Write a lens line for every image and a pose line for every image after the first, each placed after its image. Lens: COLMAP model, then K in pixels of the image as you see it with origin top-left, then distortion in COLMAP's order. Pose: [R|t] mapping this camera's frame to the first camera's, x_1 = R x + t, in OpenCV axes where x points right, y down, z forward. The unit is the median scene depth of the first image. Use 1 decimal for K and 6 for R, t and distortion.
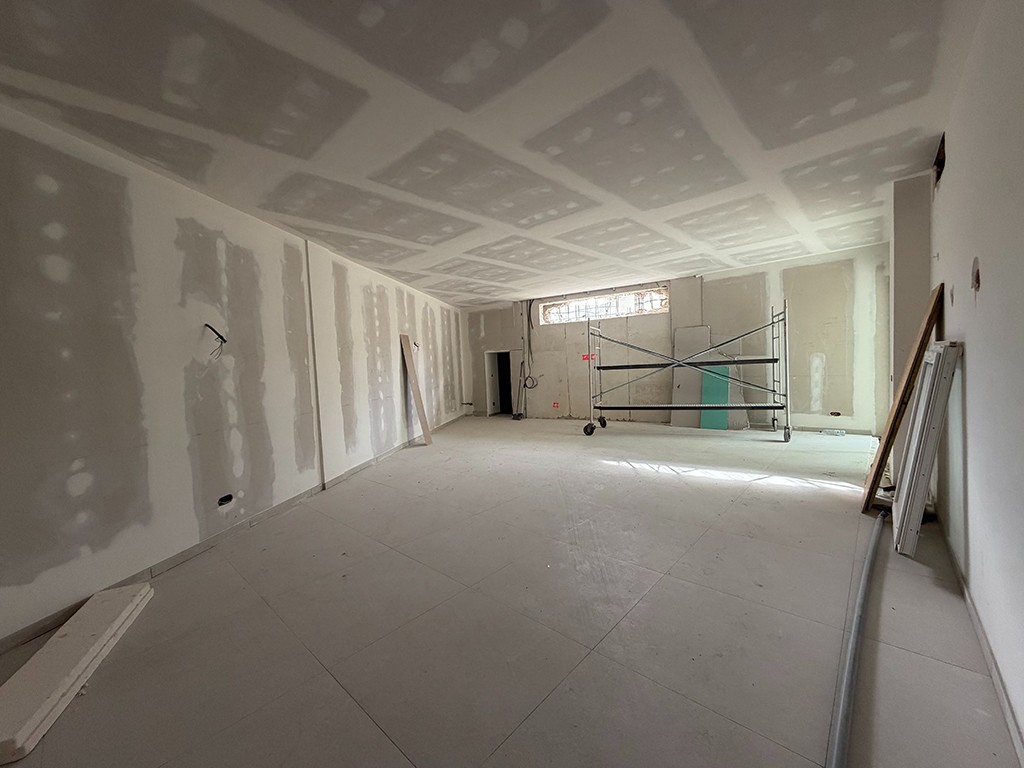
lens RADIAL K [[408.9, 0, 509.6], [0, 408.9, 384.4], [0, 0, 1]] dist [0.001260, -0.000045]
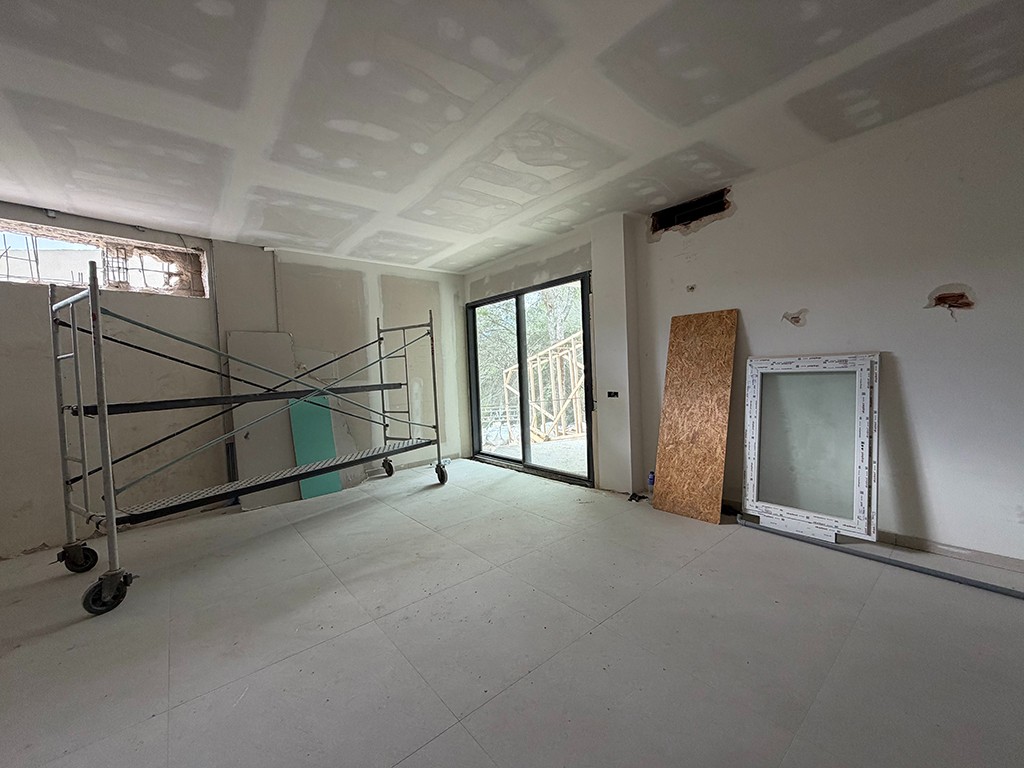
lens RADIAL K [[408.9, 0, 509.6], [0, 408.9, 384.4], [0, 0, 1]] dist [0.001260, -0.000045]
pose [[0.136519, 0.005418, 0.990623, -0.088428], [0.087614, 0.996000, -0.017522, -0.024289], [-0.986755, 0.089184, 0.135498, 0.585729]]
